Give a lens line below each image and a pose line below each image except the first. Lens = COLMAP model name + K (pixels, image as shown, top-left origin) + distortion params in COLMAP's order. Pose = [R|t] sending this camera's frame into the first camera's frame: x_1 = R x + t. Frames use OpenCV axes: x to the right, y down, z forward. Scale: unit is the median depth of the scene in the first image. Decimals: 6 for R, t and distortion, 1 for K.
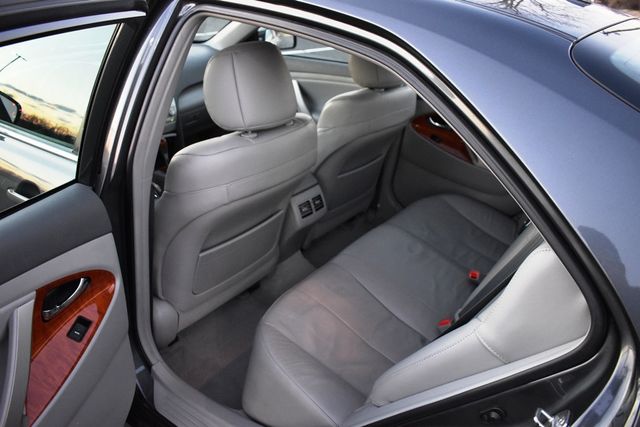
lens RADIAL K [[495.1, 0, 326.2], [0, 495.1, 211.5], [0, 0, 1]] dist [-0.091106, 0.006154]
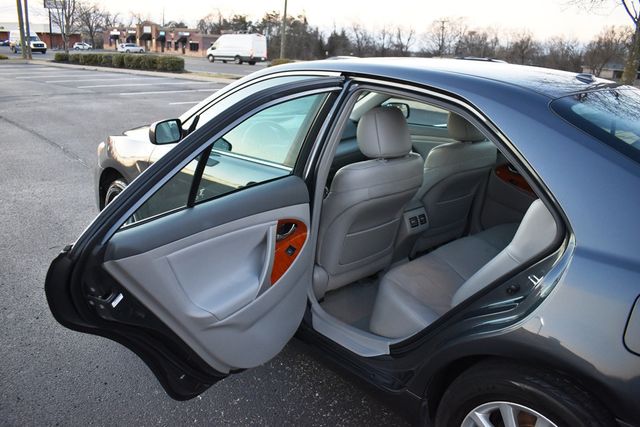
lens RADIAL K [[523.3, 0, 322.0], [0, 523.3, 217.2], [0, 0, 1]] dist [-0.099194, 0.016930]
pose [[0.977929, 0.031692, -0.206521, 0.012550], [-0.064127, 0.986250, -0.152313, 0.275670], [0.198854, 0.162195, 0.966514, -0.627316]]
